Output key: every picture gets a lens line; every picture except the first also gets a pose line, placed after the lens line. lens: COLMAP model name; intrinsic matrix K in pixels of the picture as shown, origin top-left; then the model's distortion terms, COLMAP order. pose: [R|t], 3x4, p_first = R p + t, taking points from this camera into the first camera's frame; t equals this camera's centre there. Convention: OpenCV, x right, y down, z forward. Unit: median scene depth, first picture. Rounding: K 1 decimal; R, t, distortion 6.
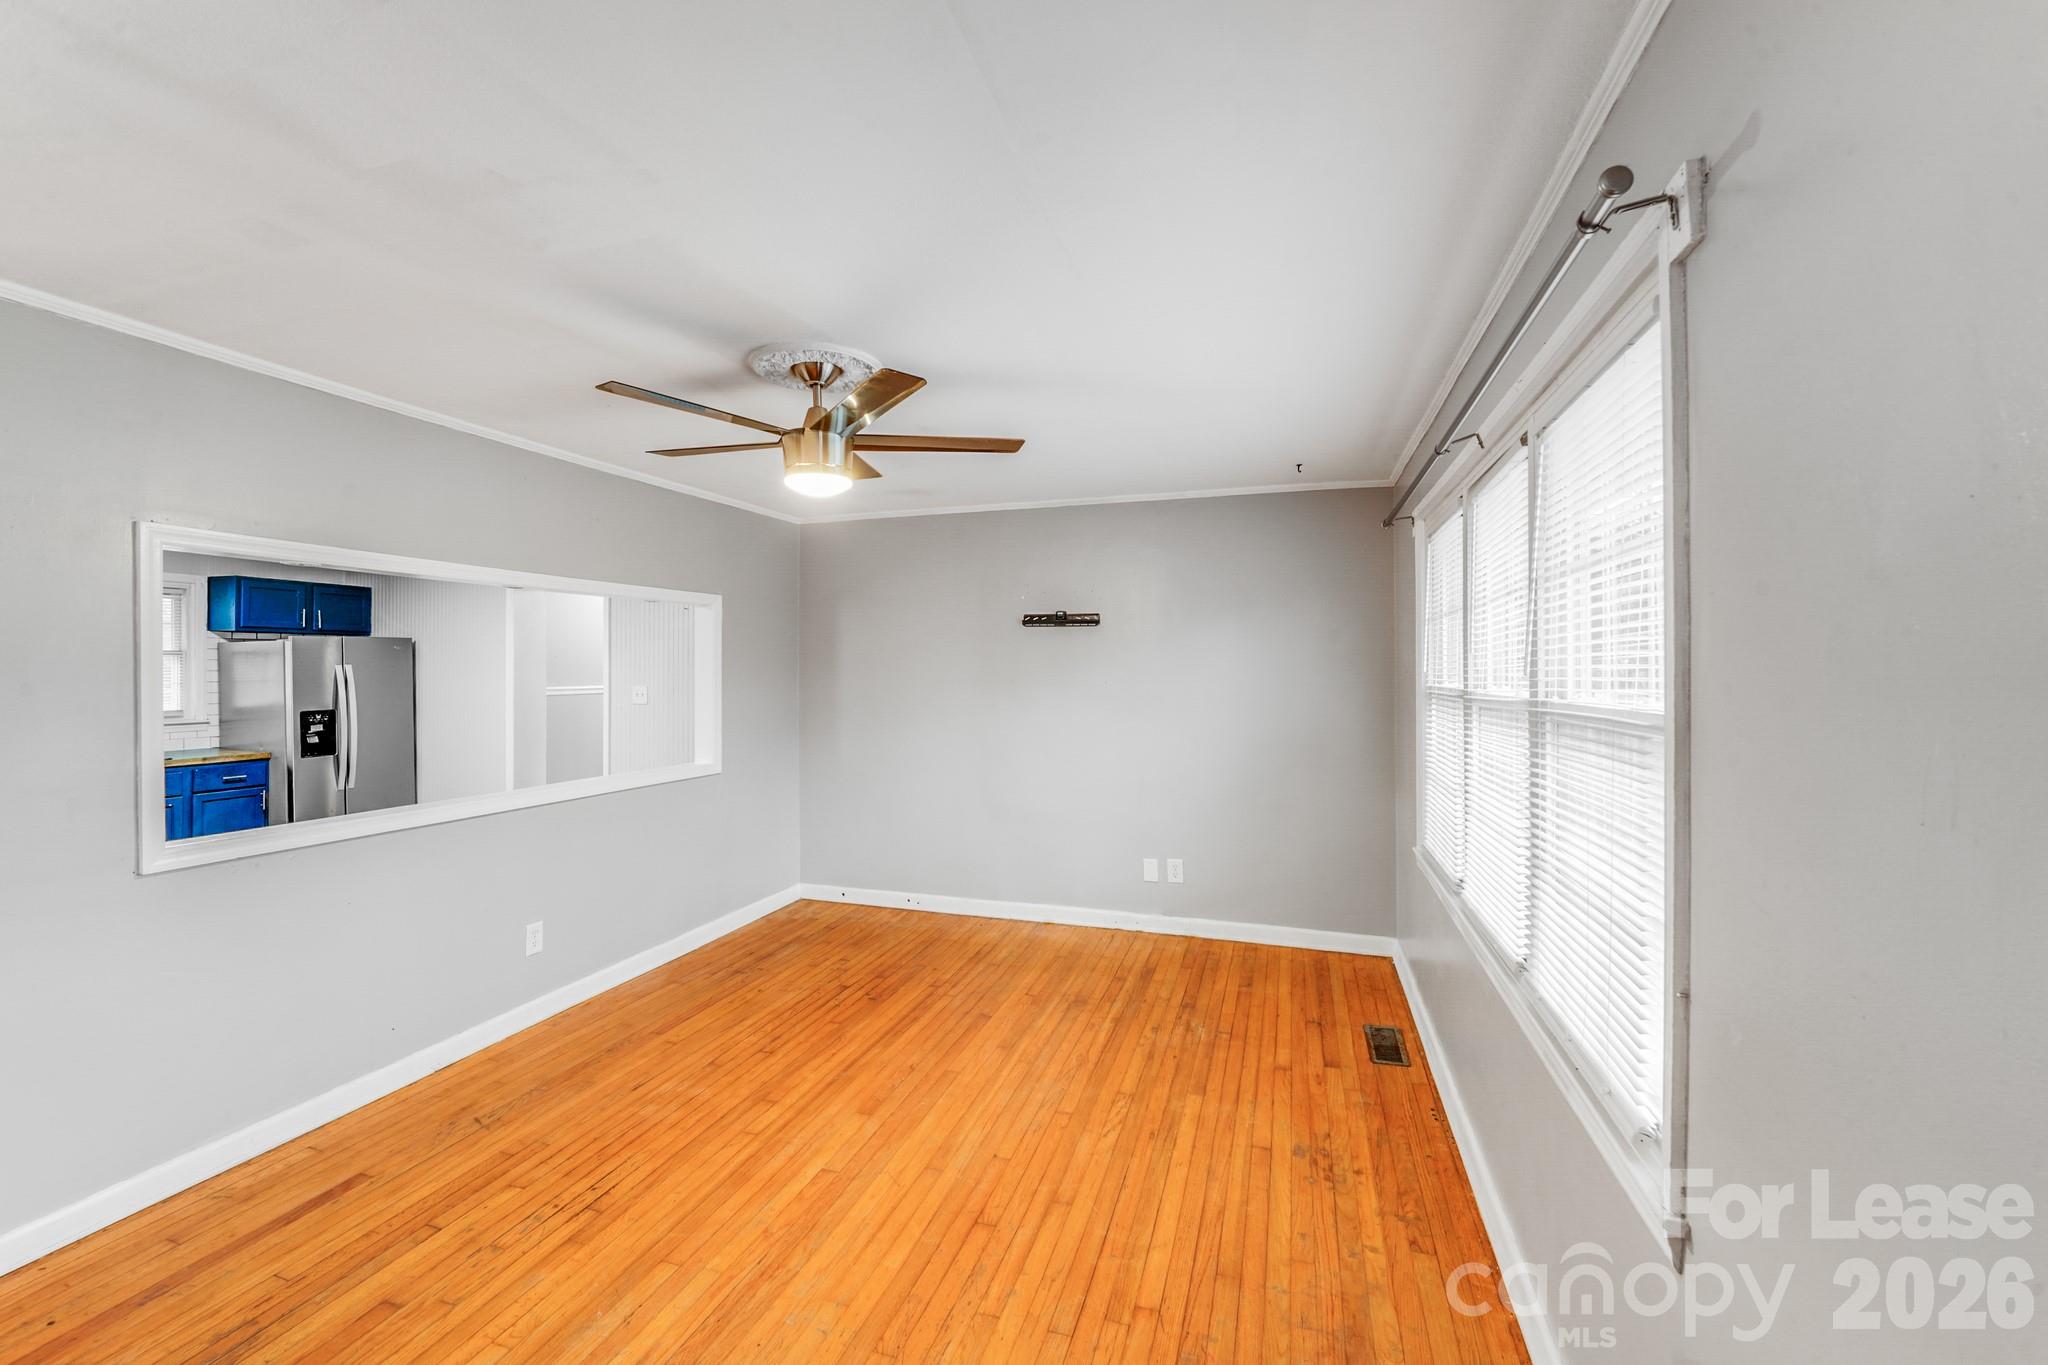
lens RADIAL K [[829.0, 0, 1018.8], [0, 829.0, 688.5], [0, 0, 1]] dist [-0.009857, -0.000524]
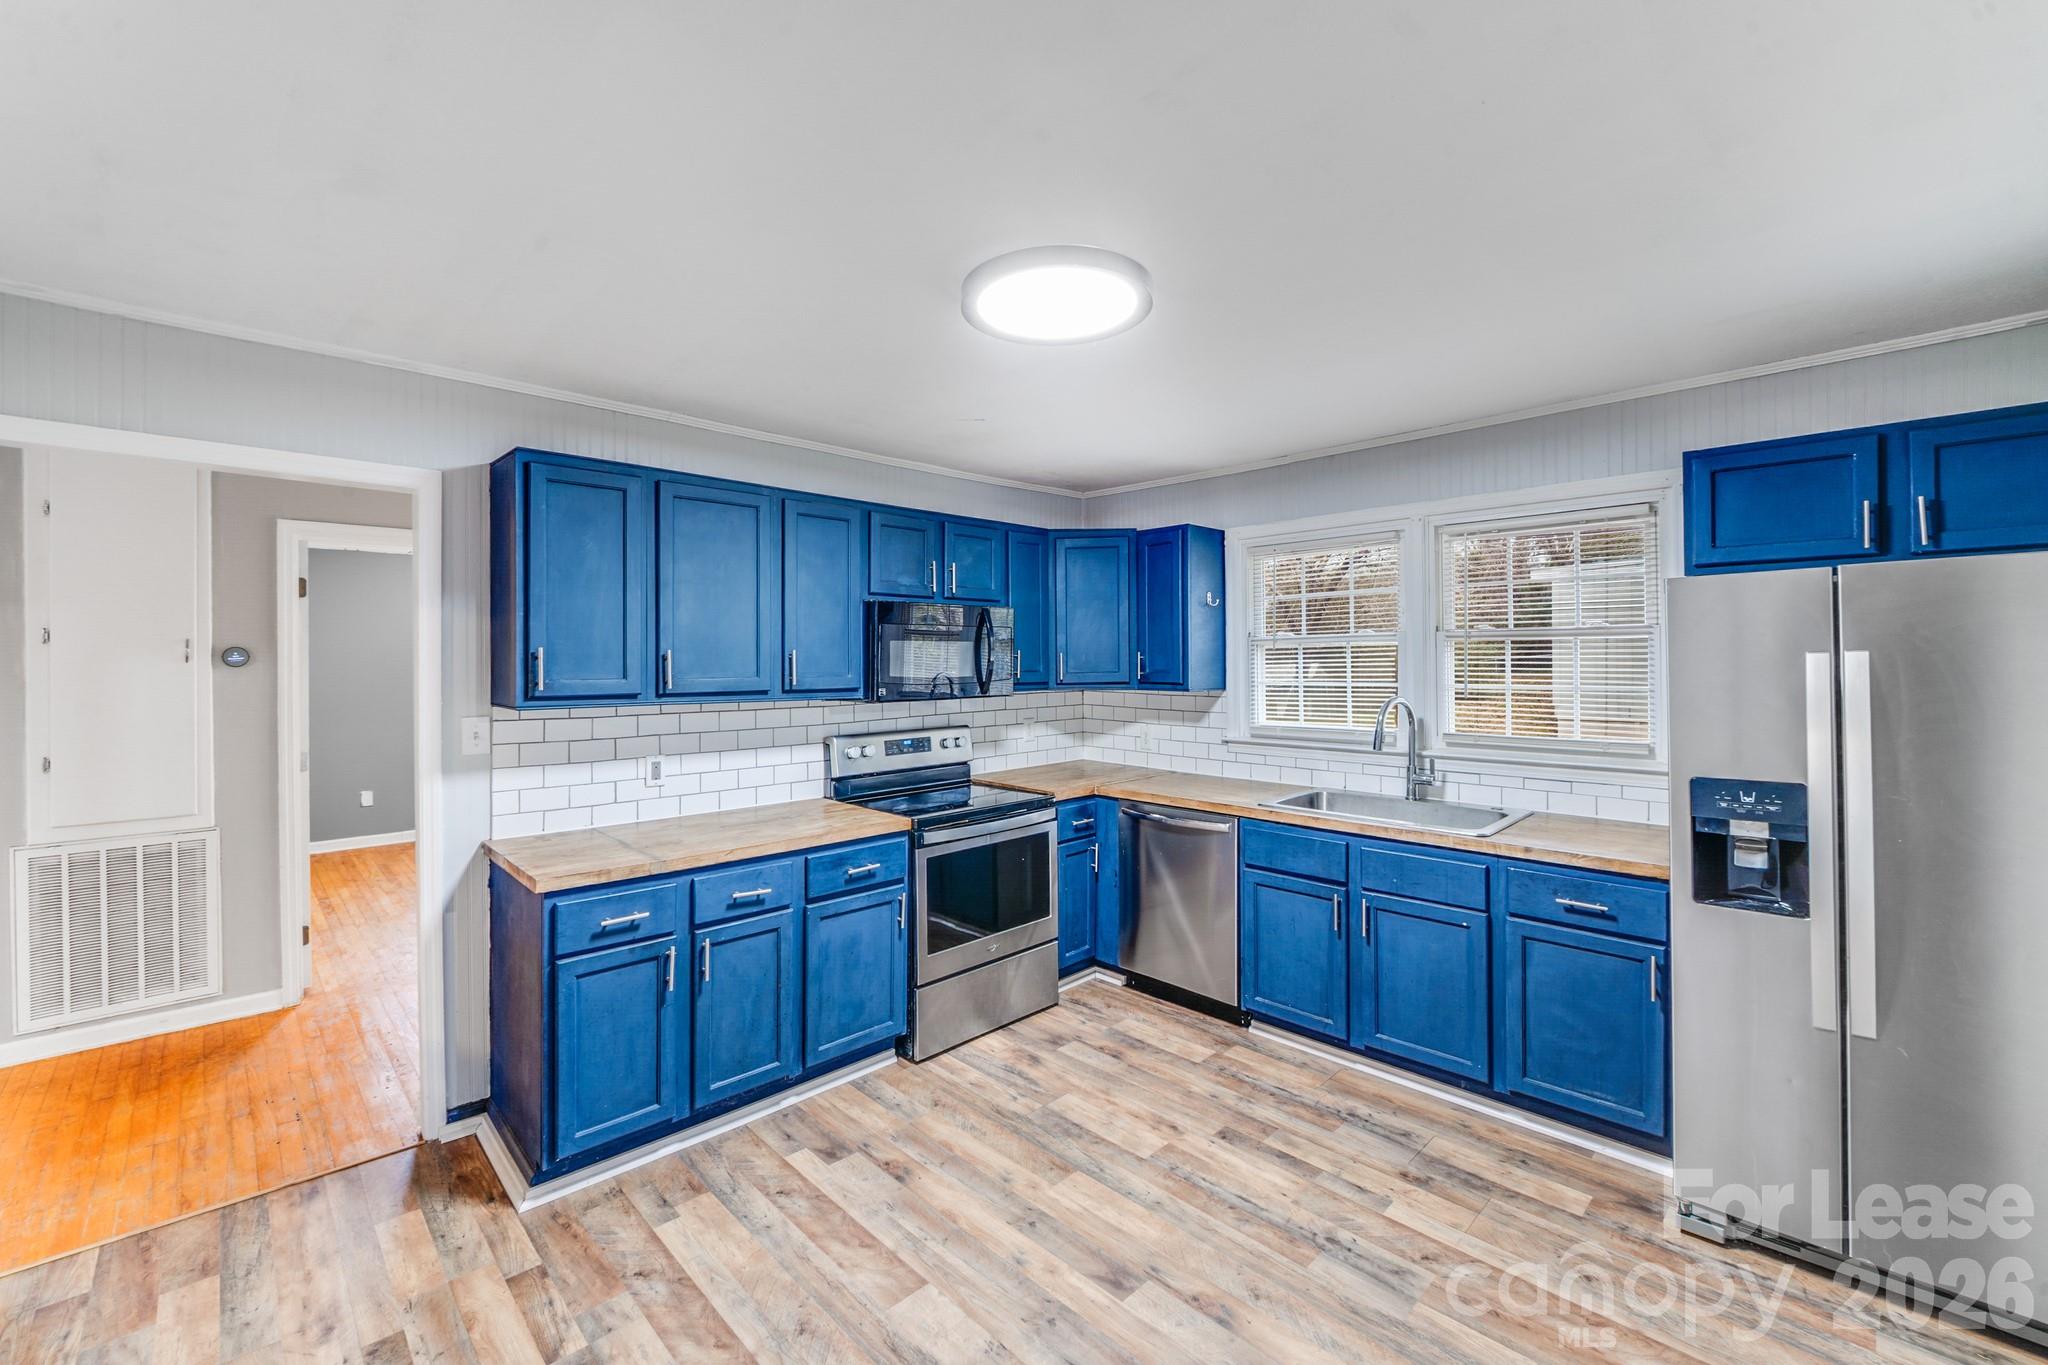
lens RADIAL K [[837.1, 0, 1002.7], [0, 837.1, 649.7], [0, 0, 1]] dist [-0.007172, -0.001275]
pose [[-0.474488, -0.005557, -0.880244, -0.614459], [-0.006193, 0.999976, -0.002974, -0.043506], [0.880240, 0.004040, -0.474512, 1.432581]]
